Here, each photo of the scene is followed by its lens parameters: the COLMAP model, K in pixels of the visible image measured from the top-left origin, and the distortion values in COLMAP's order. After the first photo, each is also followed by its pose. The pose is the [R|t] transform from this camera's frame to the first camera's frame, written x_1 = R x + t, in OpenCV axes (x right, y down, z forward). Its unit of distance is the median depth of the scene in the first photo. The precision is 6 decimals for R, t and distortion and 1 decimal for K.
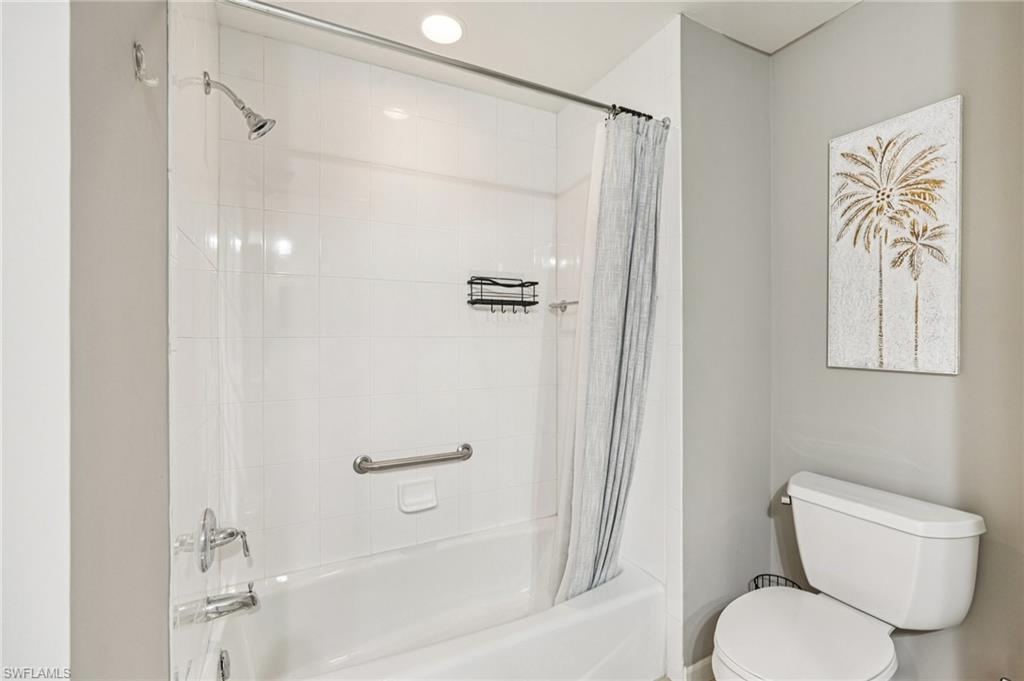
lens RADIAL K [[447.9, 0, 510.6], [0, 447.9, 335.8], [0, 0, 1]] dist [-0.003270, 0.000133]
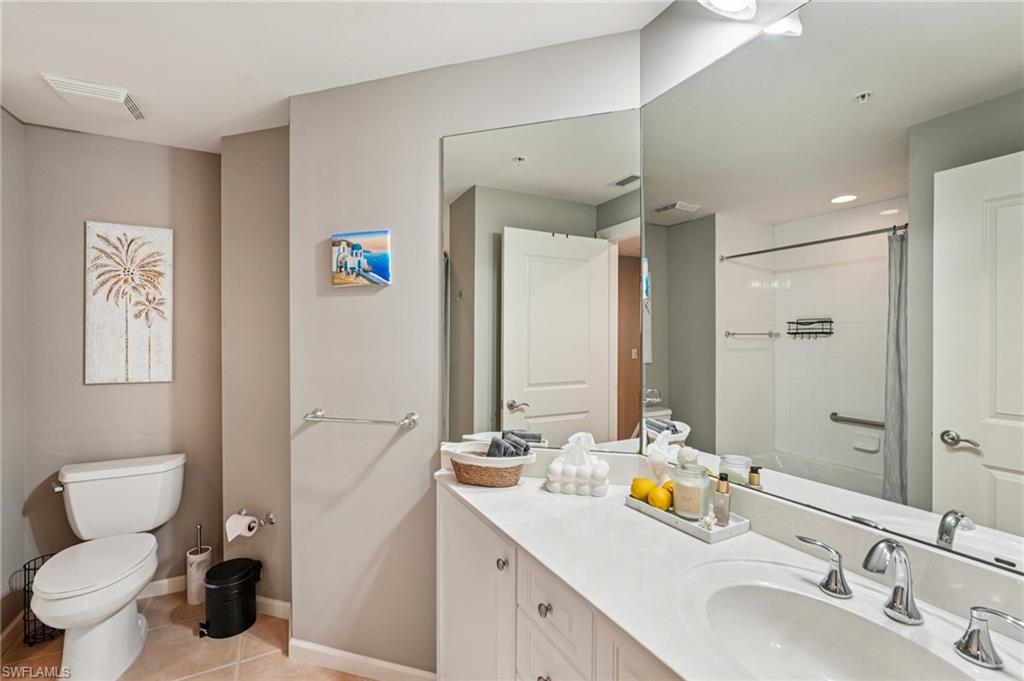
lens RADIAL K [[447.9, 0, 511.8], [0, 447.9, 338.8], [0, 0, 1]] dist [-0.003270, 0.000133]
pose [[-0.032941, -0.000504, 0.999457, -0.790885], [-0.001312, 0.999999, 0.000461, -0.081170], [-0.999456, -0.001296, -0.032941, -0.303690]]
